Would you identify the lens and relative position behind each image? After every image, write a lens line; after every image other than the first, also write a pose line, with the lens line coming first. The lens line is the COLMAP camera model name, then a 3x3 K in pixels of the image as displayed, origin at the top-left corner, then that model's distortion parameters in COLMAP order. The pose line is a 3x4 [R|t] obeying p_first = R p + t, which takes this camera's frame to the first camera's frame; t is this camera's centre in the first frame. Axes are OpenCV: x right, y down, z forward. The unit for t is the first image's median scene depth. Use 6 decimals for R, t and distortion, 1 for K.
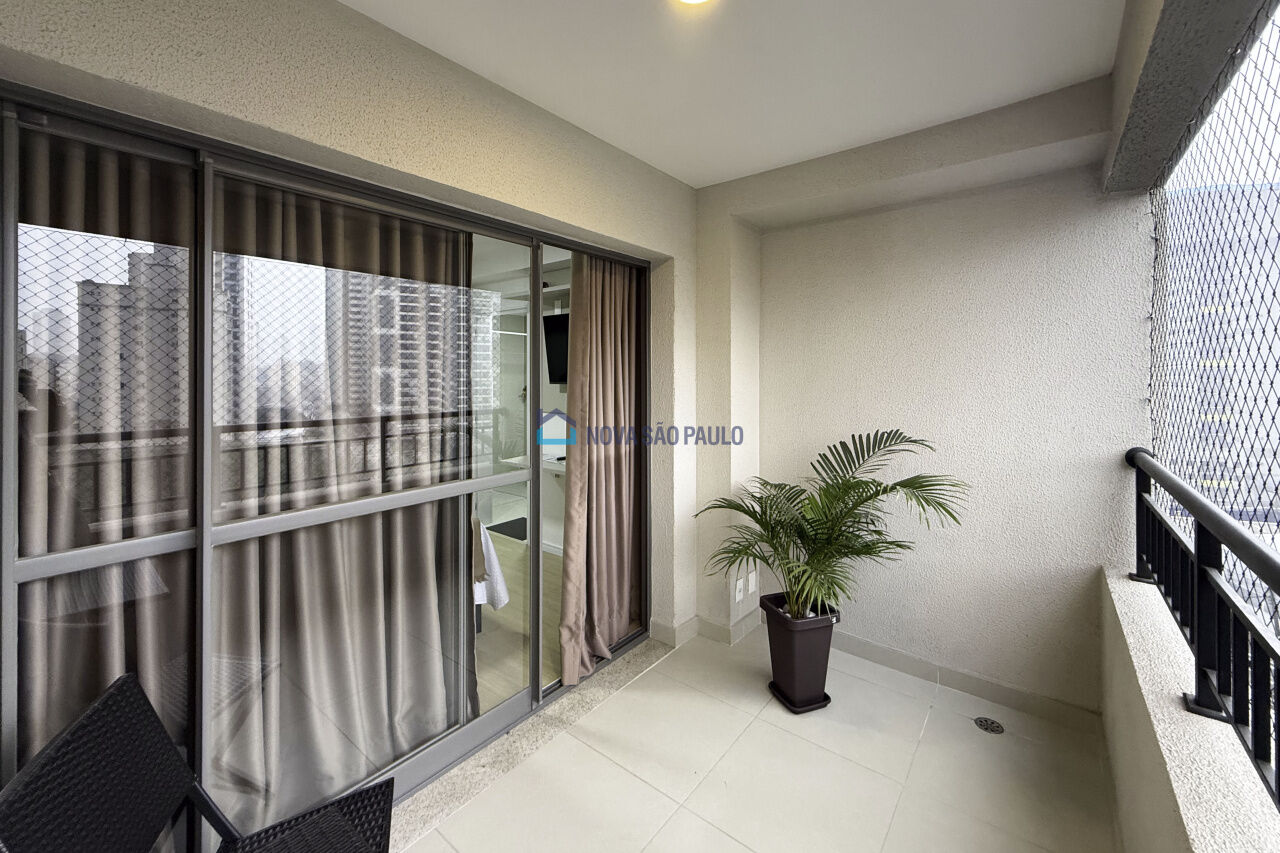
lens RADIAL K [[512.9, 0, 637.6], [0, 512.9, 386.1], [0, 0, 1]] dist [0.000765, -0.000307]
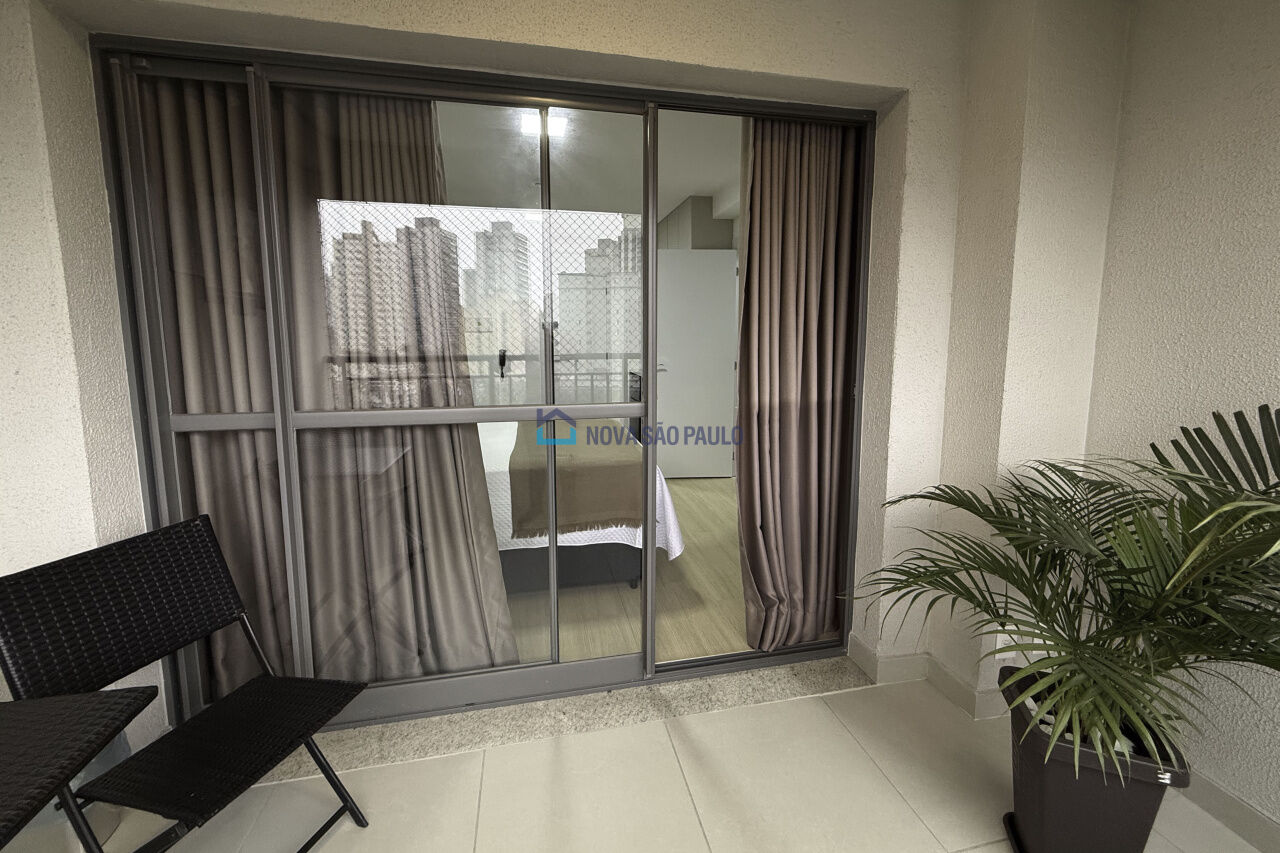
lens RADIAL K [[512.9, 0, 637.6], [0, 512.9, 386.1], [0, 0, 1]] dist [0.000765, -0.000307]
pose [[0.770512, 0.073809, -0.633137, 0.272612], [-0.012330, 0.994813, 0.100968, 0.050324], [0.637306, -0.069990, 0.767426, 0.337234]]
